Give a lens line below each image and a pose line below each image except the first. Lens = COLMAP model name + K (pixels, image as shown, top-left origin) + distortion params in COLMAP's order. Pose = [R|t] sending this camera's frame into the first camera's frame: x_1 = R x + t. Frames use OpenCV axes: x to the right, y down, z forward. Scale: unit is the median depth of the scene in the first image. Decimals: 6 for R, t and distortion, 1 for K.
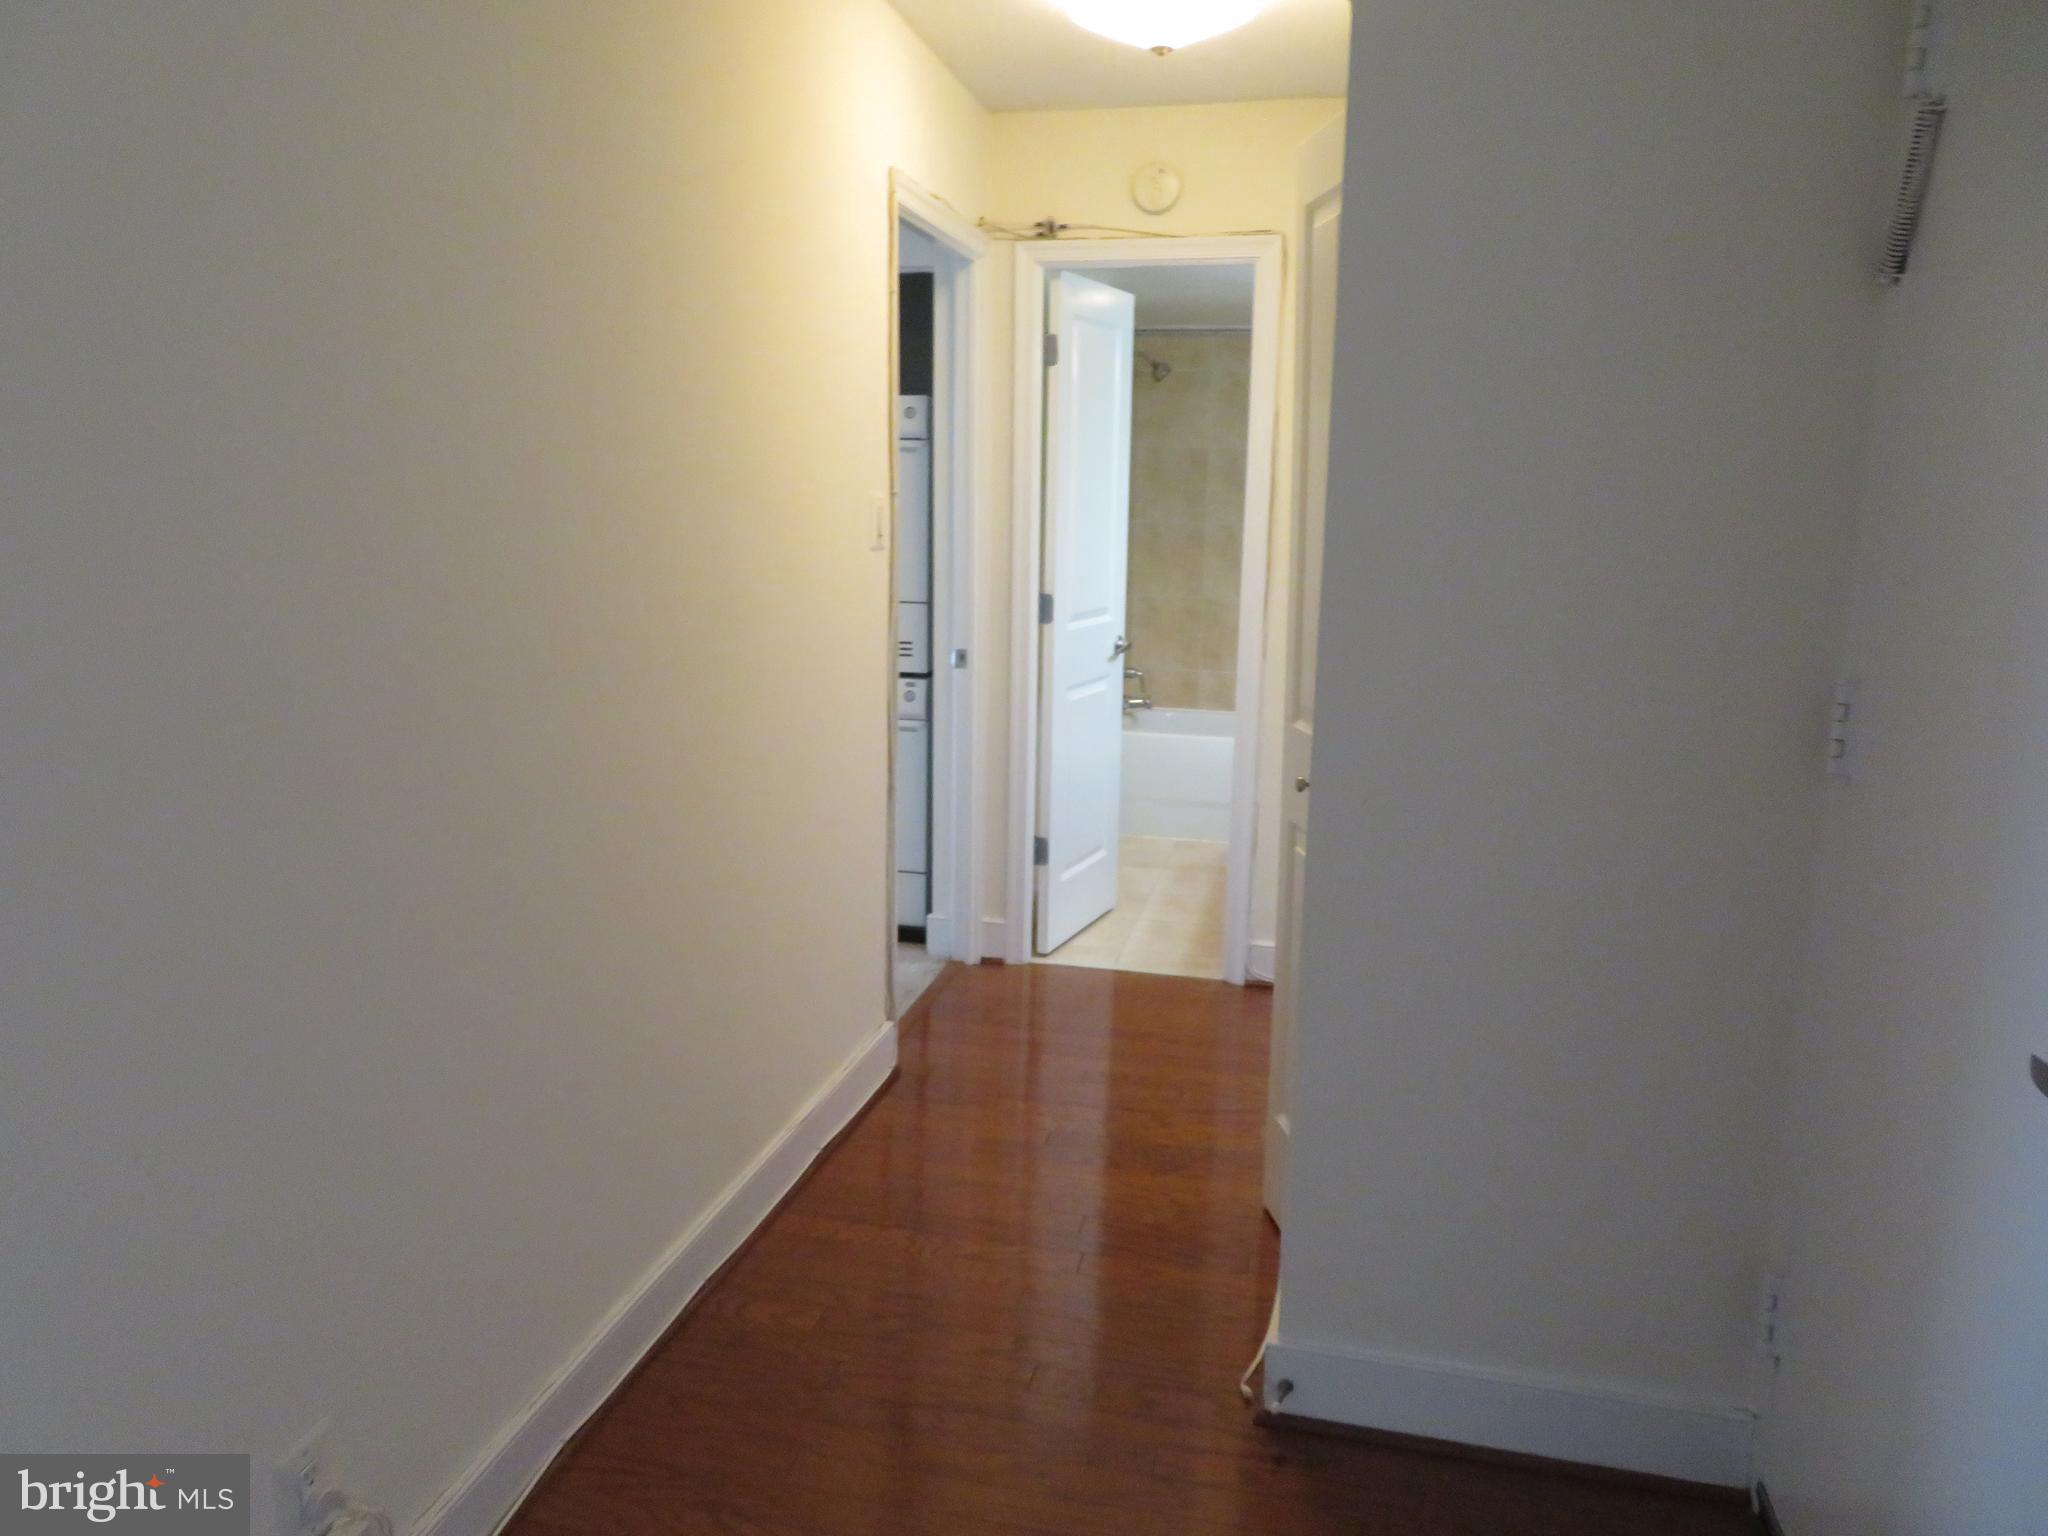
lens RADIAL K [[1452.1, 0, 1024.0], [0, 1452.1, 768.0], [0, 0, 1]] dist [-0.009821, -0.001347]
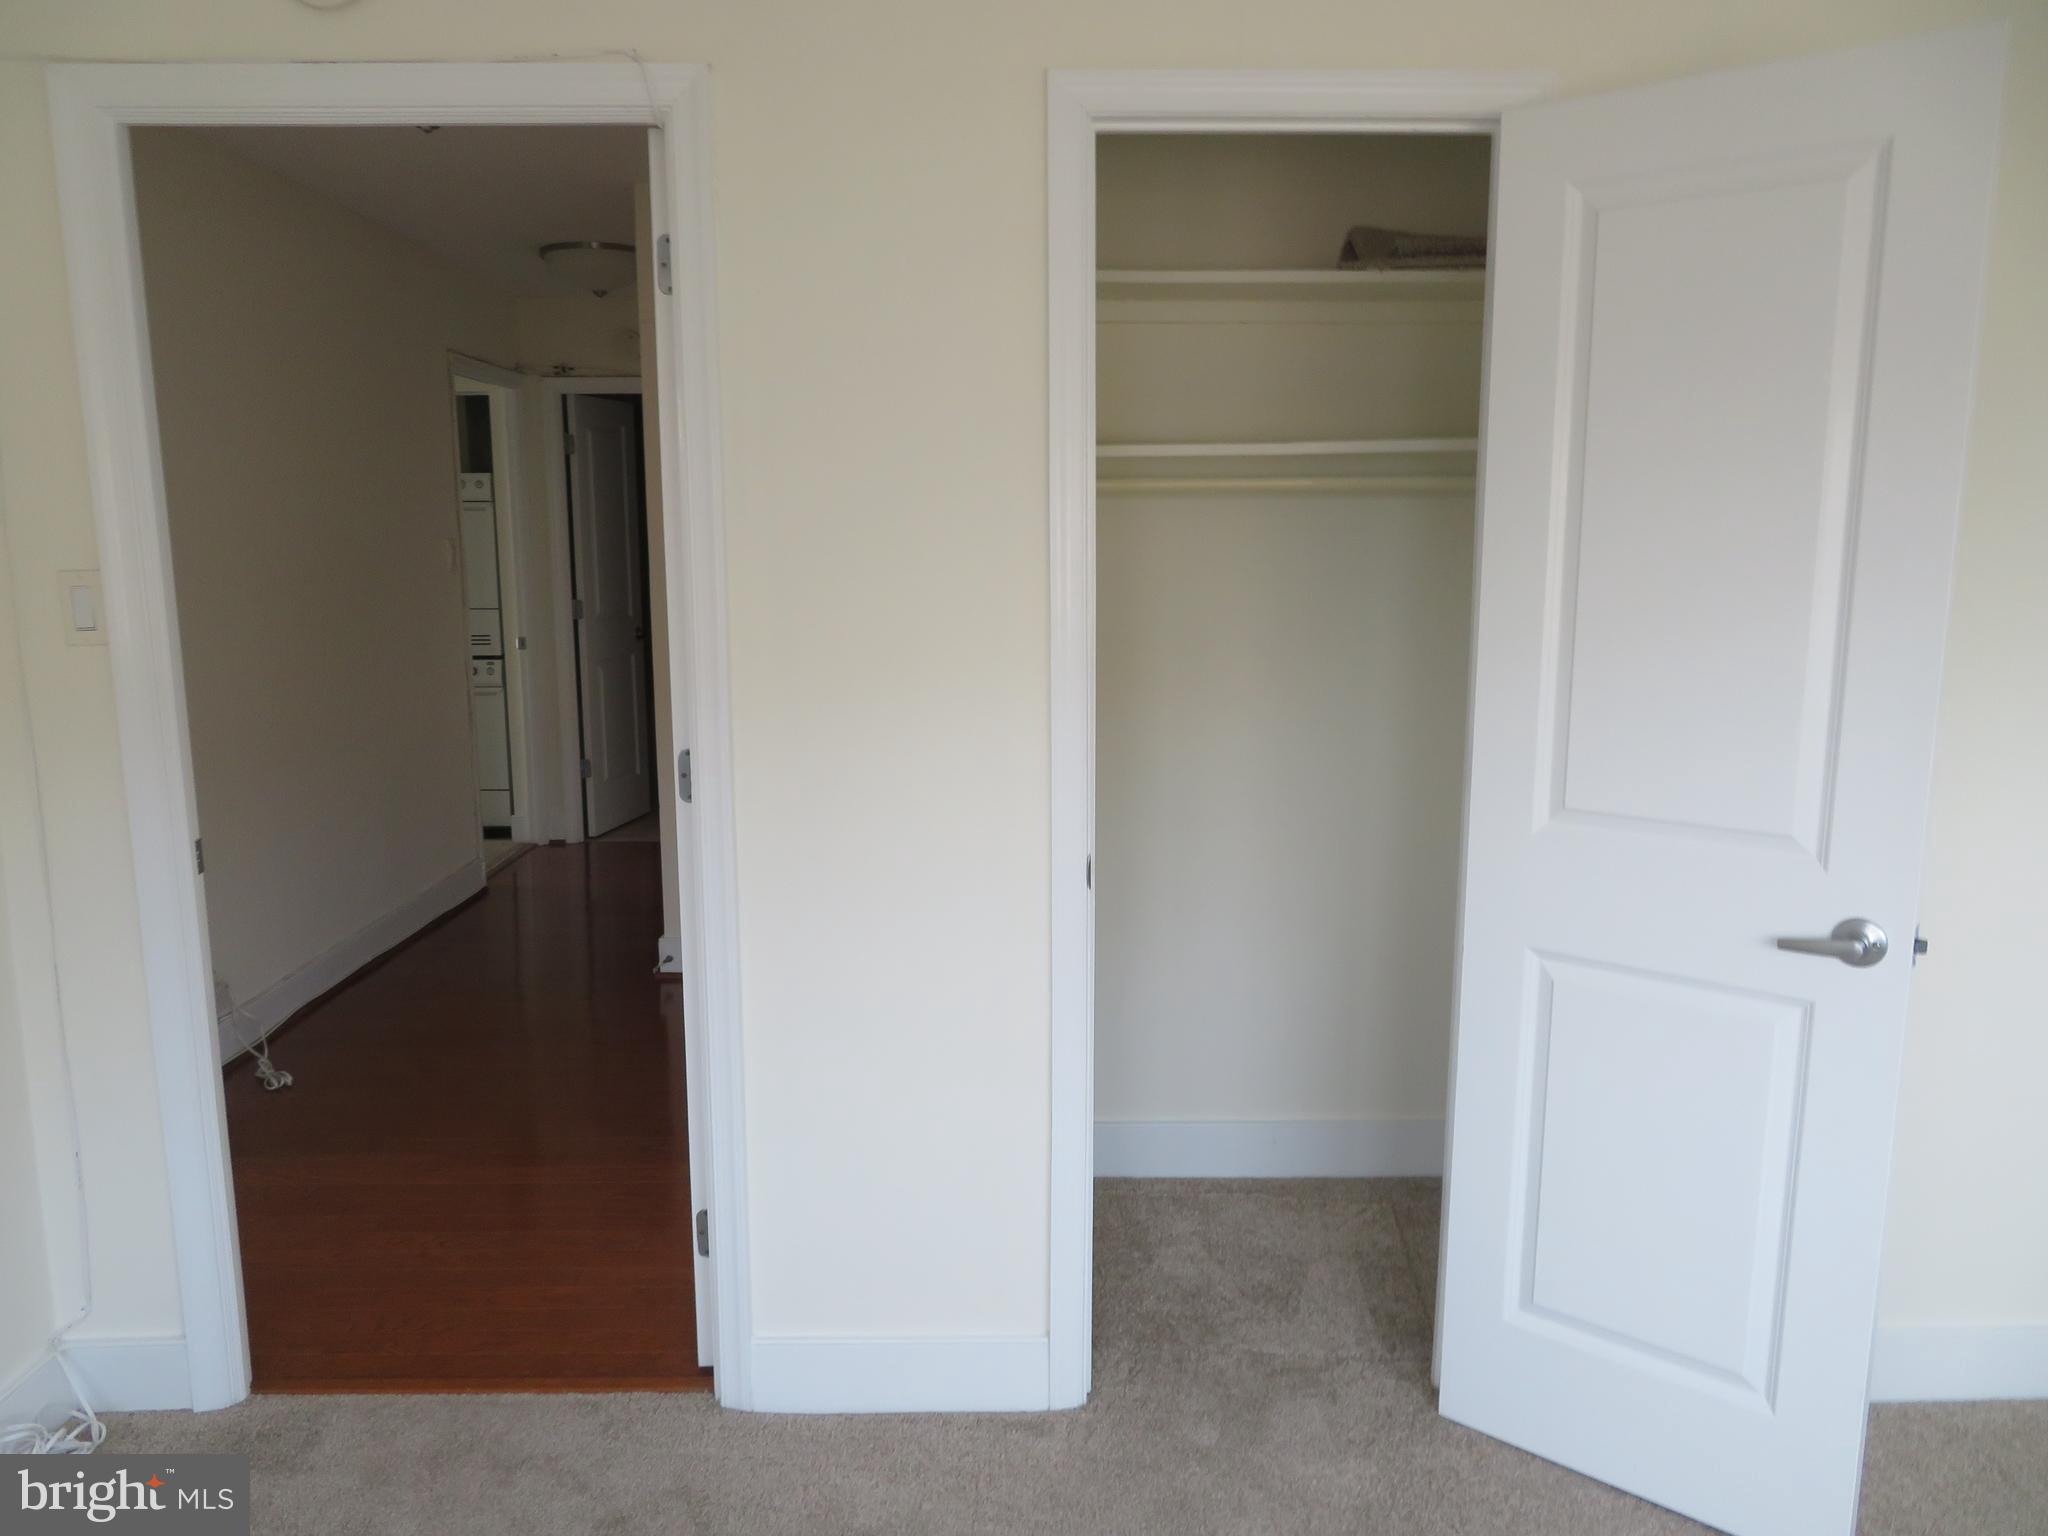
lens RADIAL K [[1452.1, 0, 1024.0], [0, 1452.1, 768.0], [0, 0, 1]] dist [-0.009821, -0.001347]
pose [[0.970659, -0.058176, 0.233317, 0.102819], [0.061876, 0.998047, -0.008565, 0.098889], [-0.232363, 0.022750, 0.972363, -0.595152]]
